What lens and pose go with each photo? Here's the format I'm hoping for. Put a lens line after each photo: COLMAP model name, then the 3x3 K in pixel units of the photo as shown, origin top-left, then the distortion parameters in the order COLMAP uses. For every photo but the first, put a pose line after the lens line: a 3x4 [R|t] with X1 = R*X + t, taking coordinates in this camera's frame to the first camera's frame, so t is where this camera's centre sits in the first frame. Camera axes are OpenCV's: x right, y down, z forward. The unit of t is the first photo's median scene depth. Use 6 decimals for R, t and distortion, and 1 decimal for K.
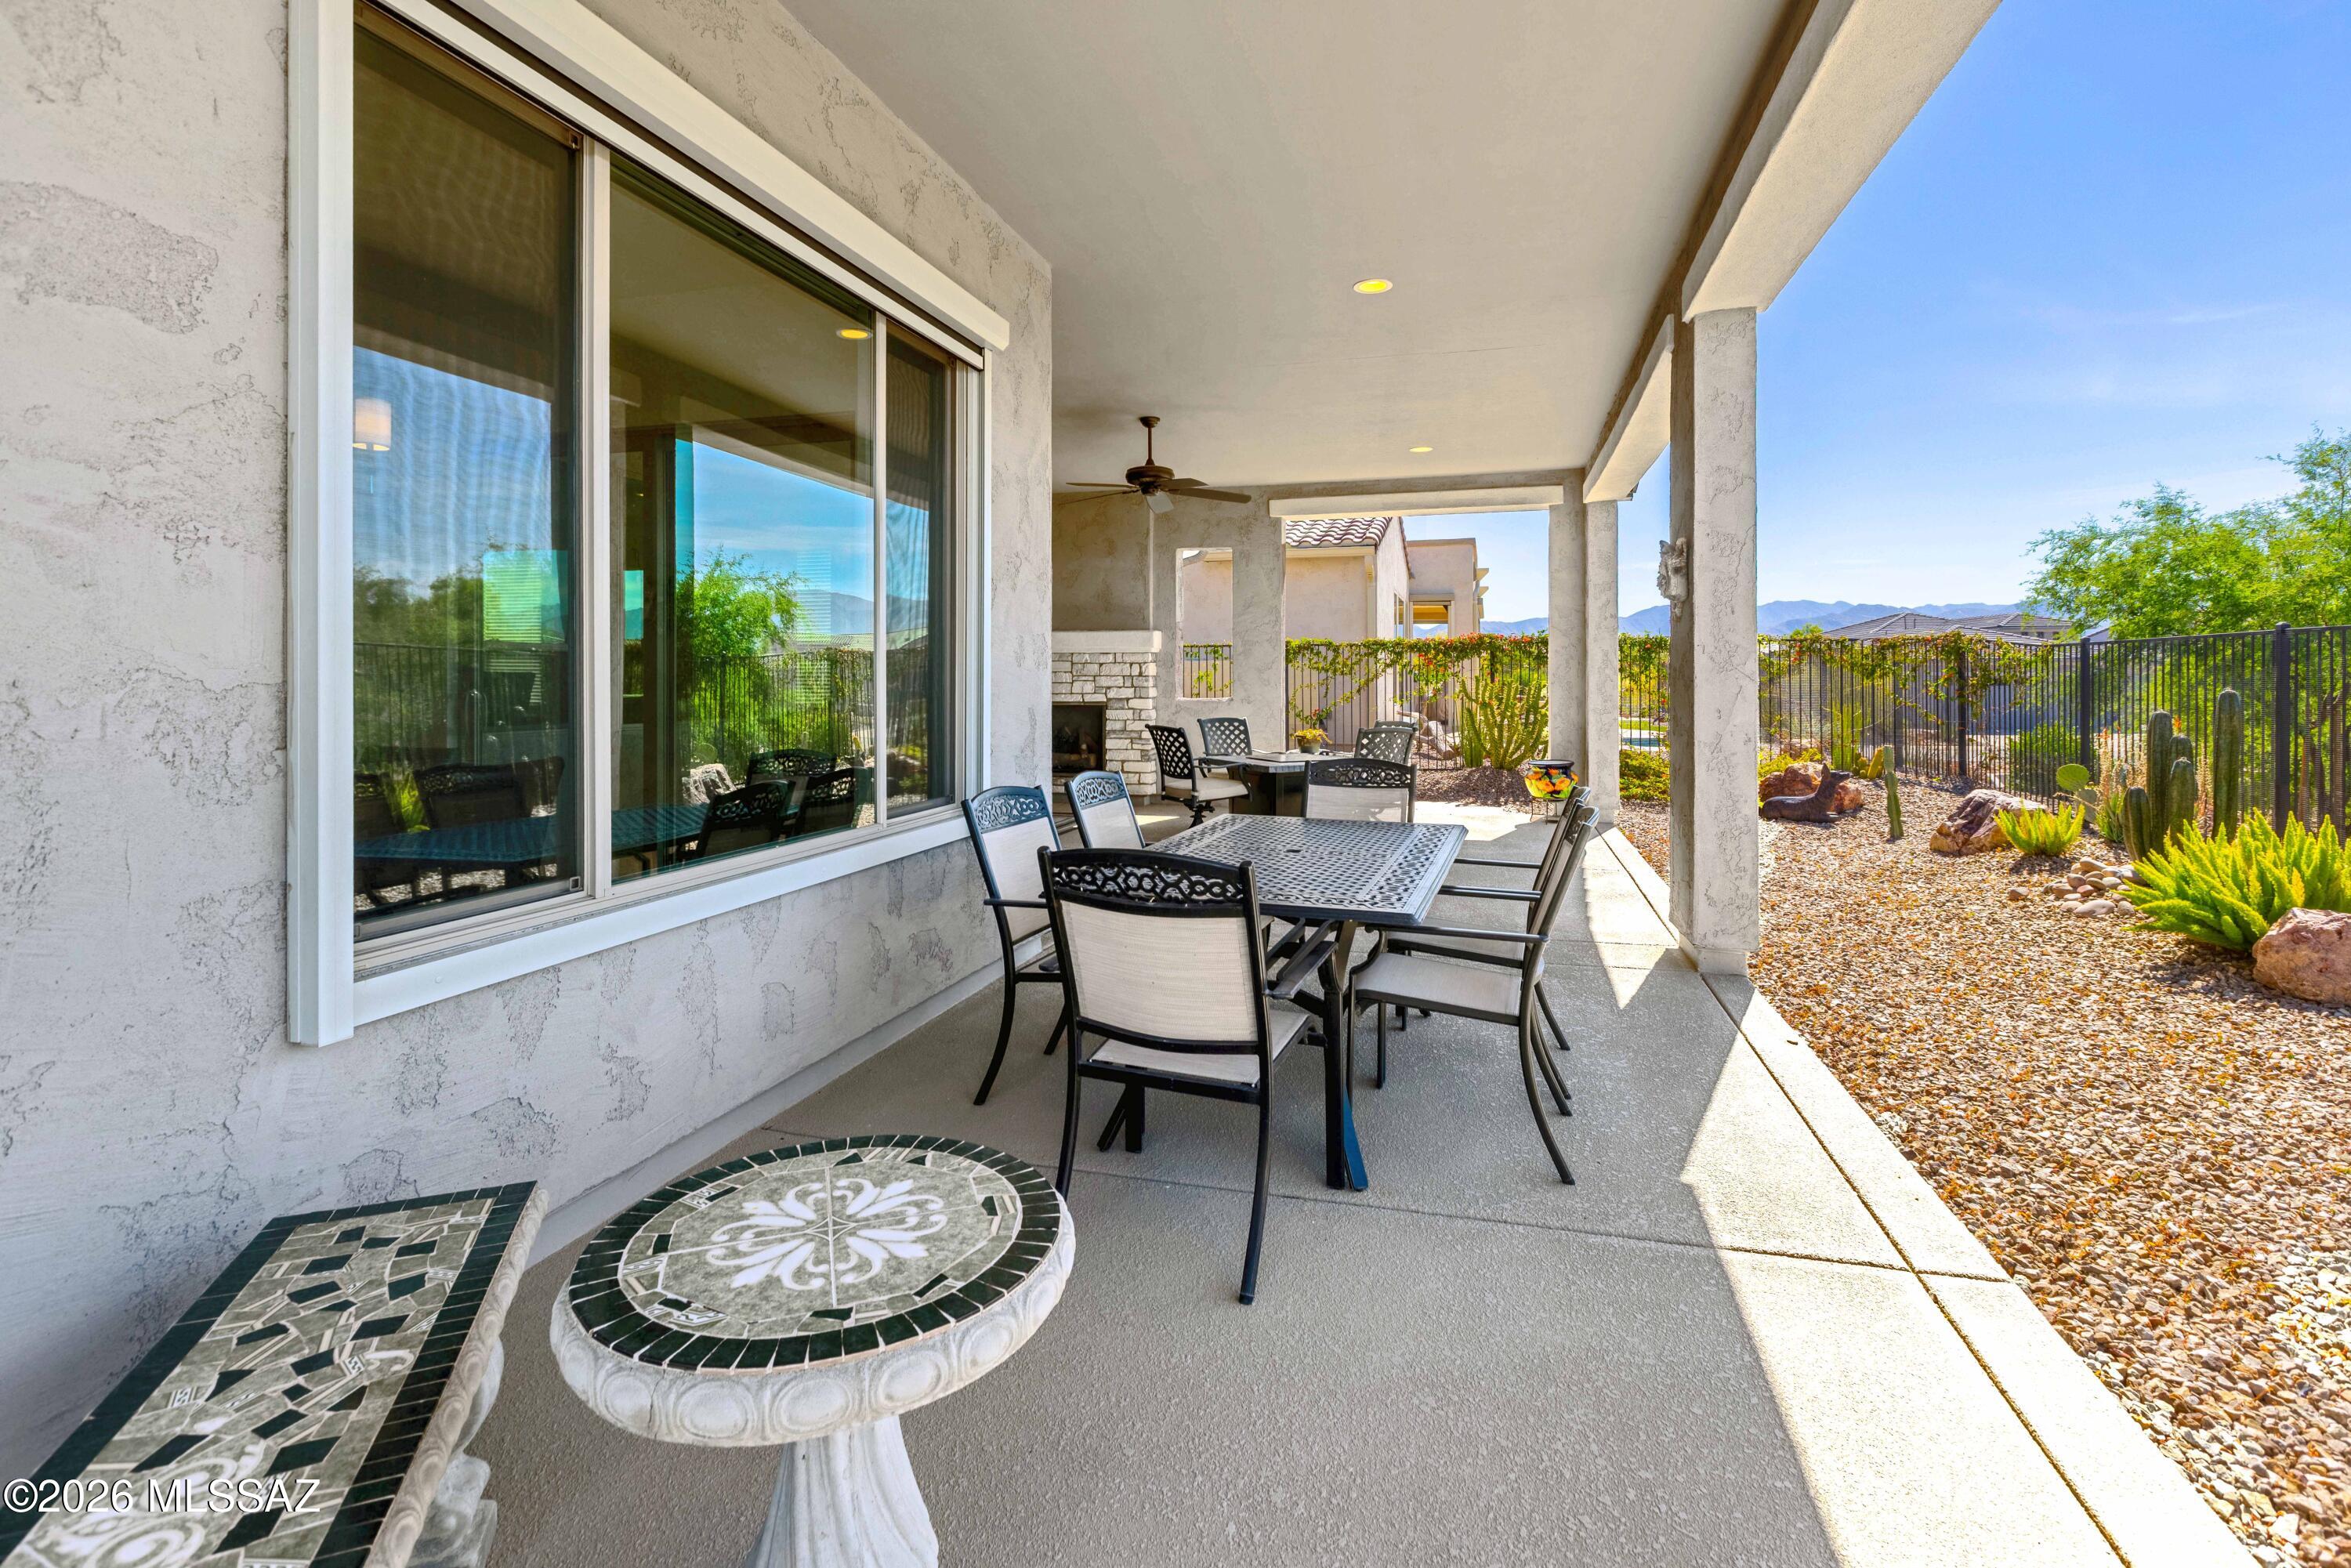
lens RADIAL K [[1083.8, 0, 1186.8], [0, 1083.8, 692.9], [0, 0, 1]] dist [0.006078, 0.000774]
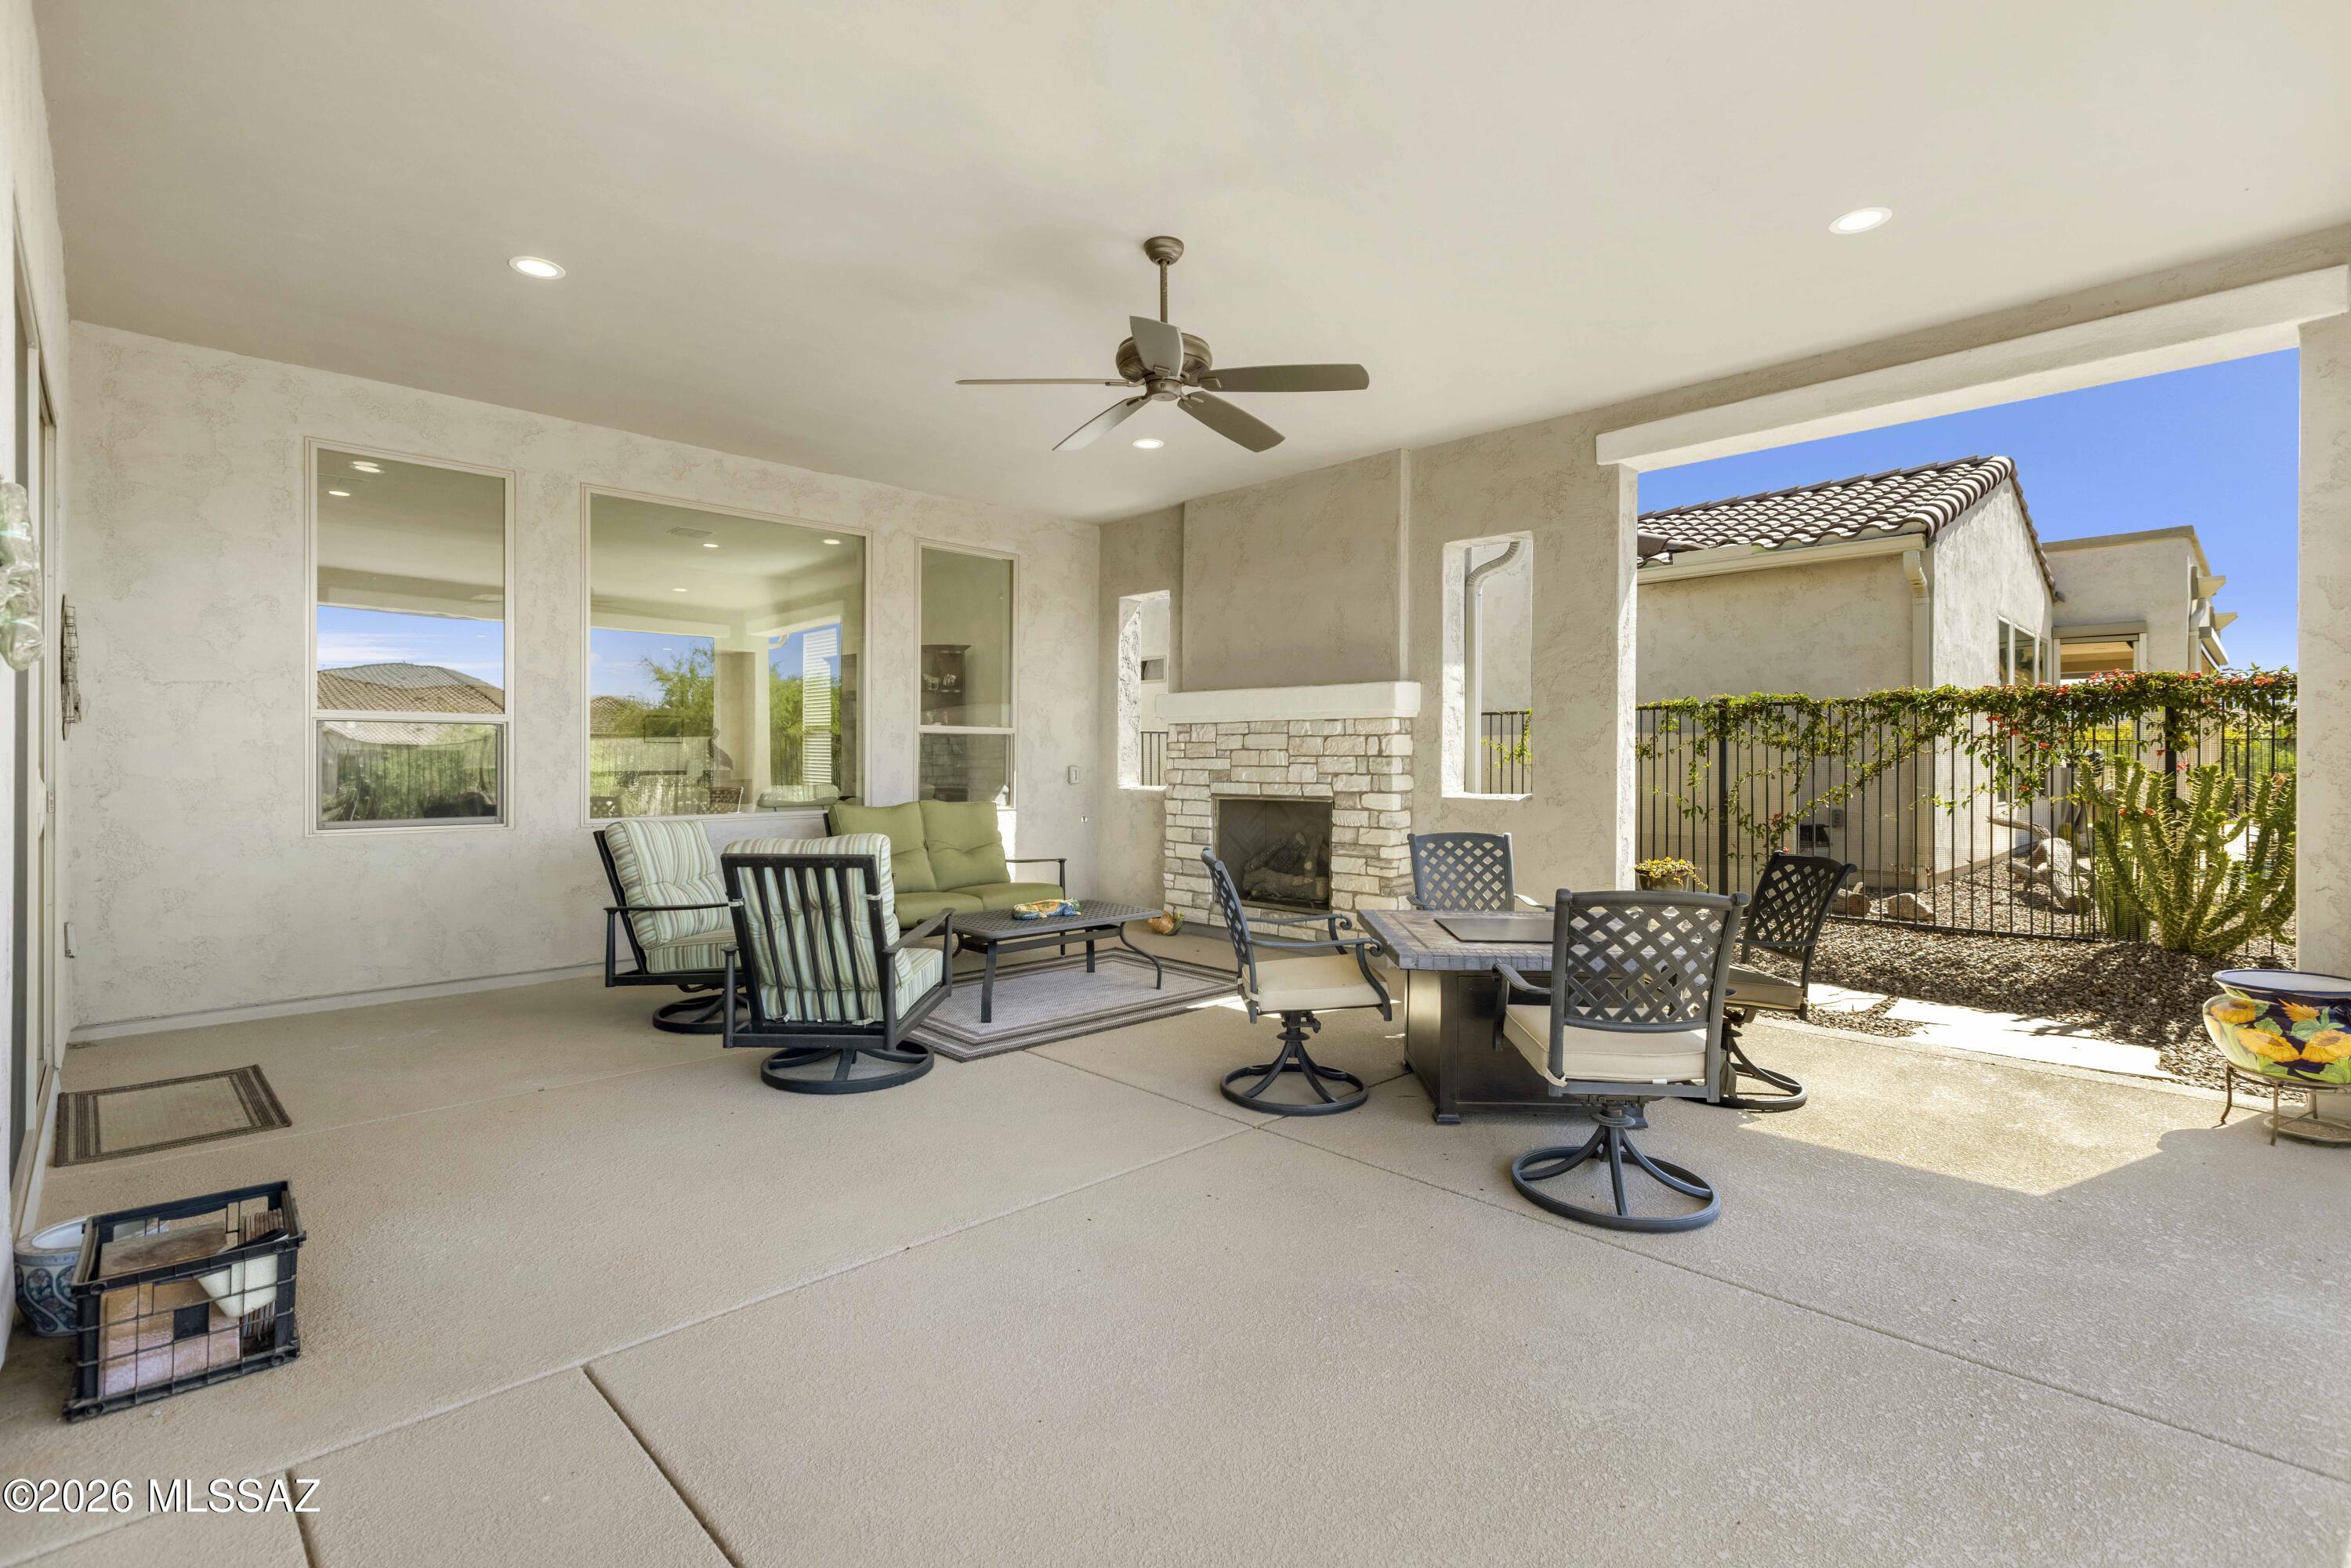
lens RADIAL K [[1083.8, 0, 1172.6], [0, 1083.8, 769.3], [0, 0, 1]] dist [0.006078, 0.000774]
pose [[0.866515, 0.007486, -0.499095, 0.160026], [-0.009344, 0.999956, -0.001225, -0.006281], [0.499064, 0.005725, 0.866546, 0.405425]]
